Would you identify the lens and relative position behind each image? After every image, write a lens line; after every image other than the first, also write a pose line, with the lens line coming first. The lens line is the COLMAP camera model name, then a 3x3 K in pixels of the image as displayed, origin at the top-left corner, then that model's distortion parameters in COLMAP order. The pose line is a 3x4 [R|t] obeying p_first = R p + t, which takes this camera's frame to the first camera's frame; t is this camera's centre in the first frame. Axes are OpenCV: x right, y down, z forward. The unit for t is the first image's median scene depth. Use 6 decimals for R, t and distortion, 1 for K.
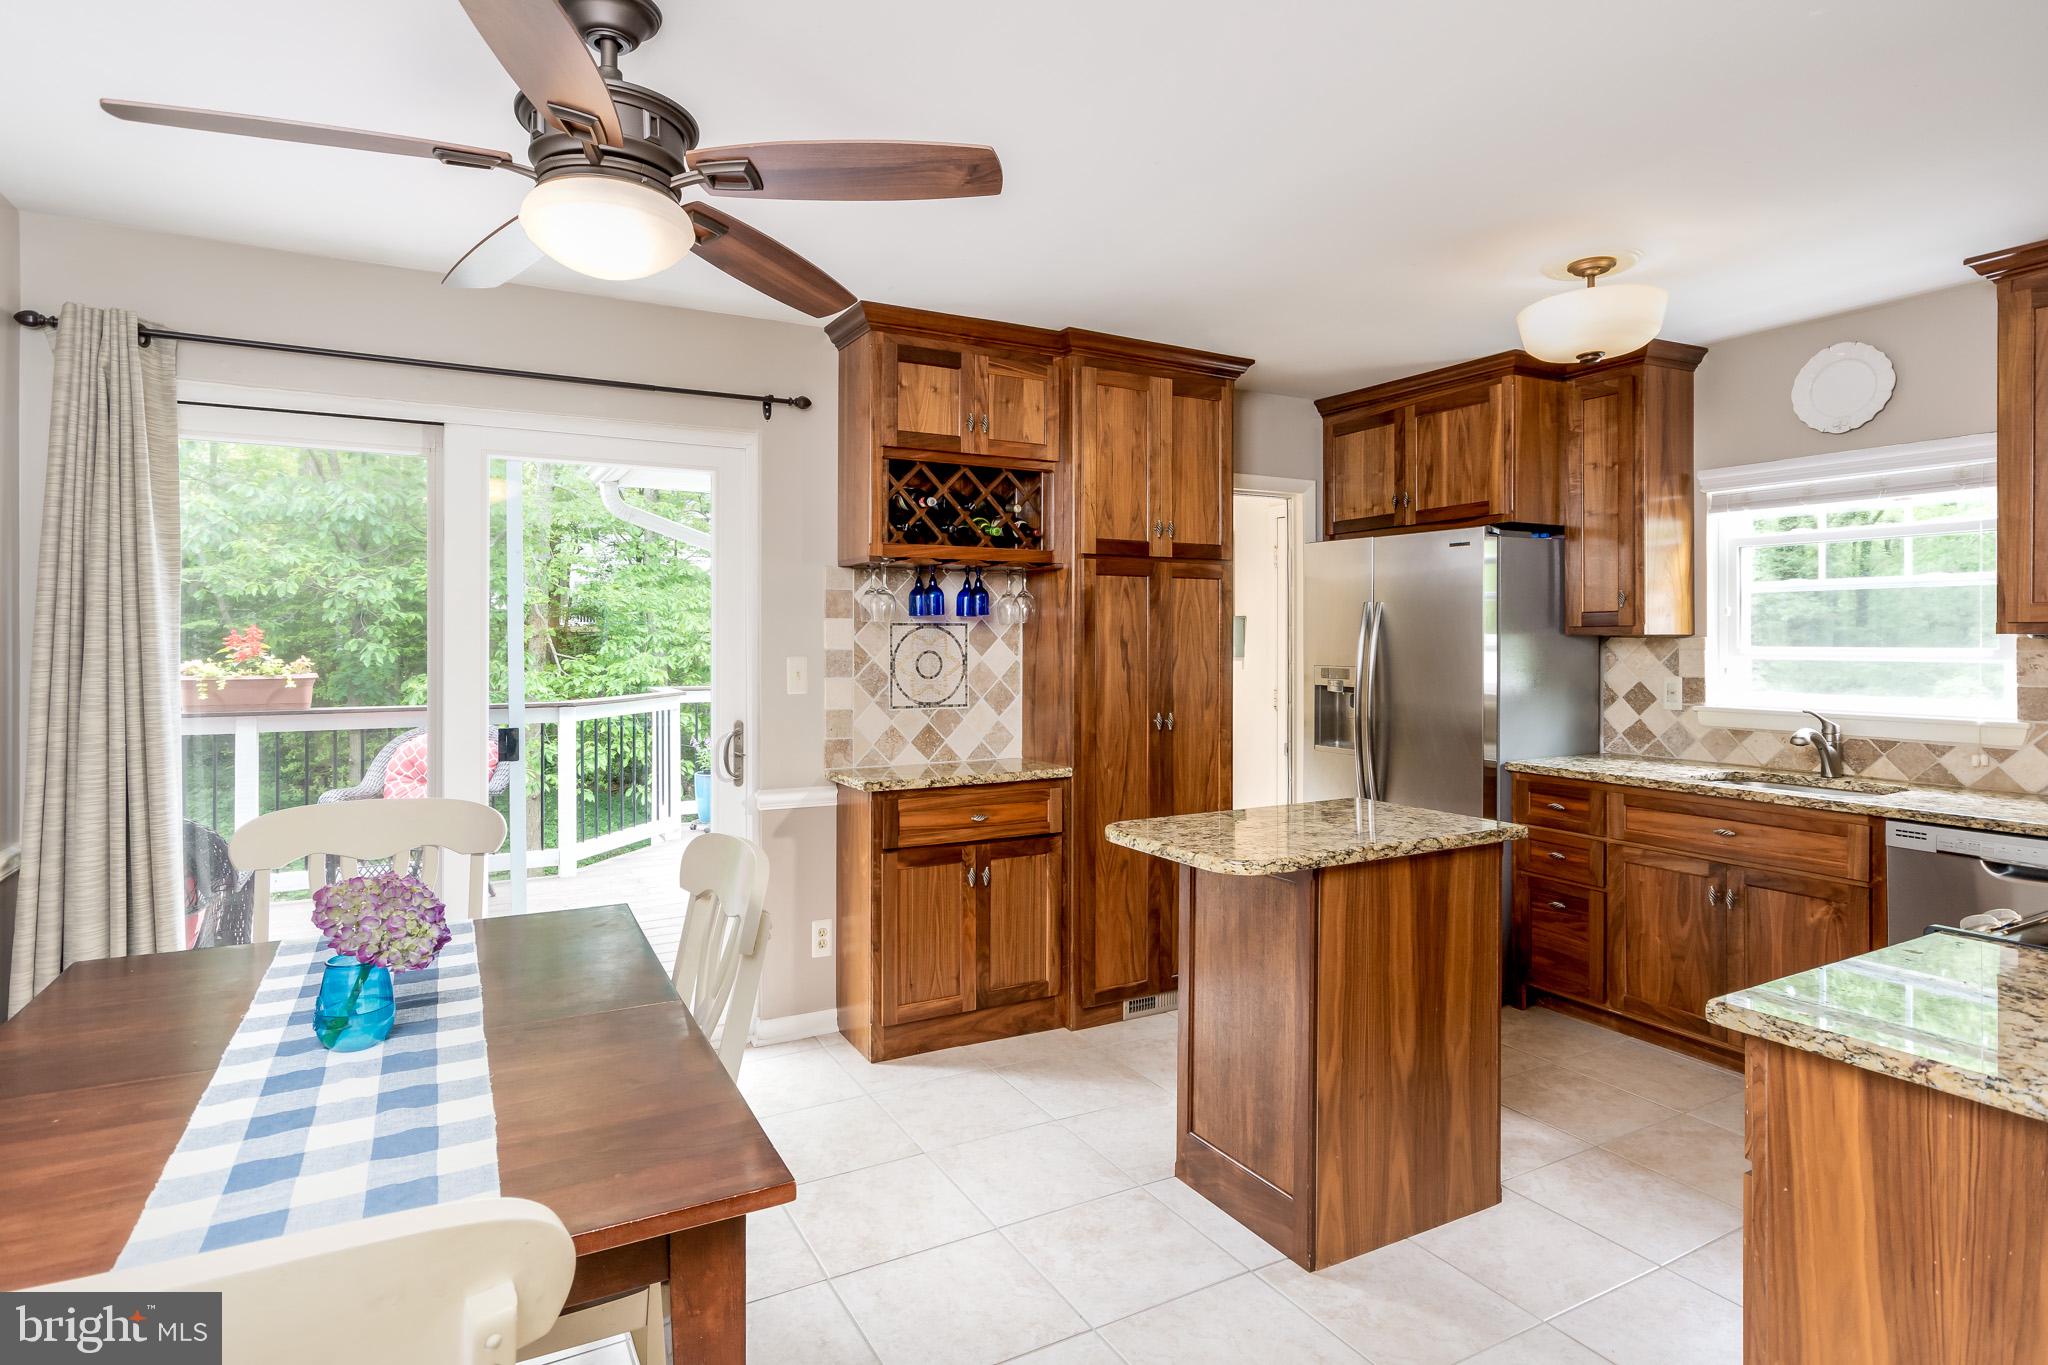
lens RADIAL K [[1055.5, 0, 989.8], [0, 1055.5, 635.0], [0, 0, 1]] dist [0.003900, -0.000982]
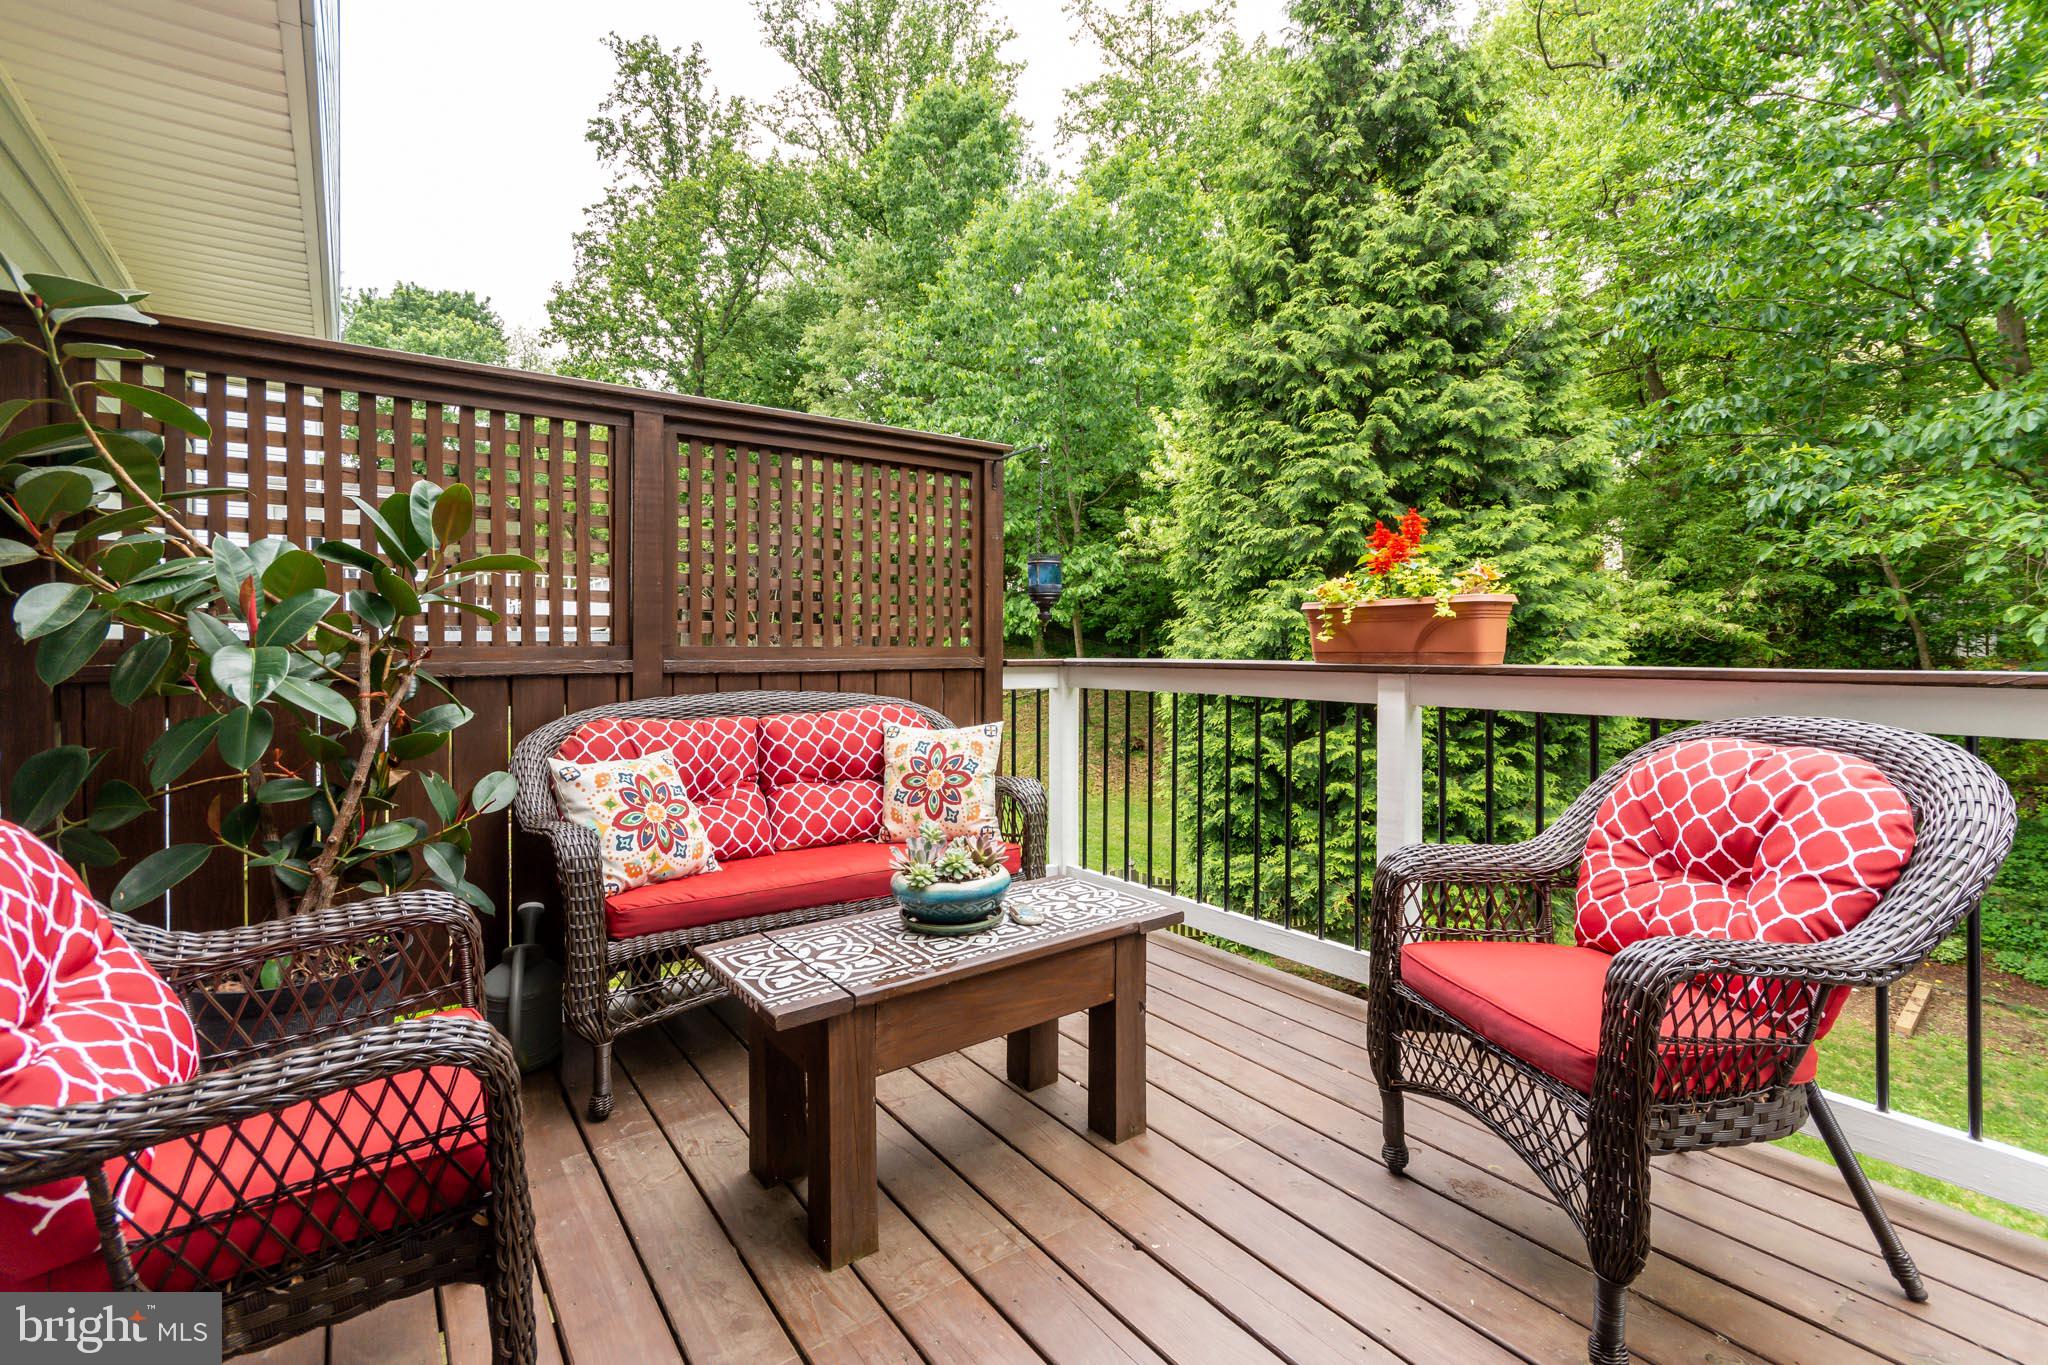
lens RADIAL K [[918.5, 0, 987.8], [0, 918.5, 641.2], [0, 0, 1]] dist [-0.013295, 0.000216]
pose [[0.116148, -0.002437, -0.993229, -0.389090], [0.013082, 0.999914, -0.000924, 0.088979], [0.993146, -0.012886, 0.116170, 1.130746]]
